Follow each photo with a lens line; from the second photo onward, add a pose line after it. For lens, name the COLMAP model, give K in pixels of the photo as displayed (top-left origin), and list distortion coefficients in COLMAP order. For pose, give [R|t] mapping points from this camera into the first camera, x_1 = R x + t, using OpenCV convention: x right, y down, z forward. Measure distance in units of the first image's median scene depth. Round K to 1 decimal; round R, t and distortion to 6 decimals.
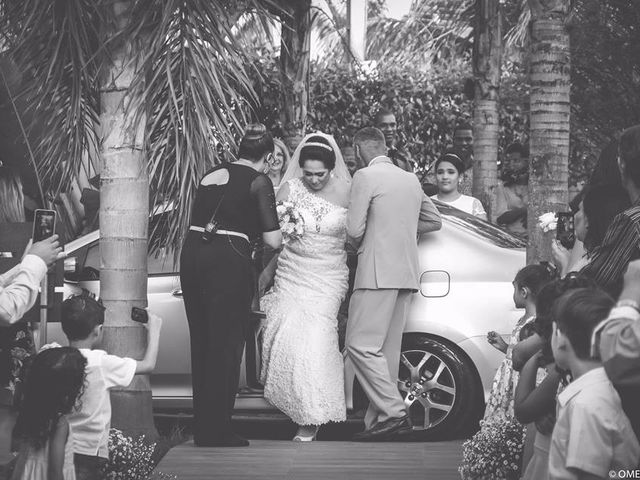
lens RADIAL K [[2576.9, 0, 320.0], [0, 2576.9, 240.0], [0, 0, 1]] dist [0.719929, 1.900520]
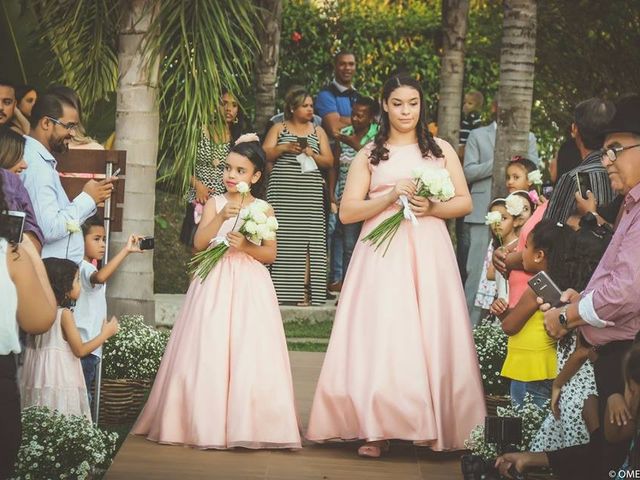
lens RADIAL K [[3169.2, 0, 320.0], [0, 3169.2, 240.0], [0, 0, 1]] dist [0.989760, 3.727290]
pose [[0.998307, 0.041433, 0.040834, -0.042358], [-0.042259, 0.998915, 0.019571, 0.001240], [-0.039979, -0.021264, 0.998974, -0.326559]]
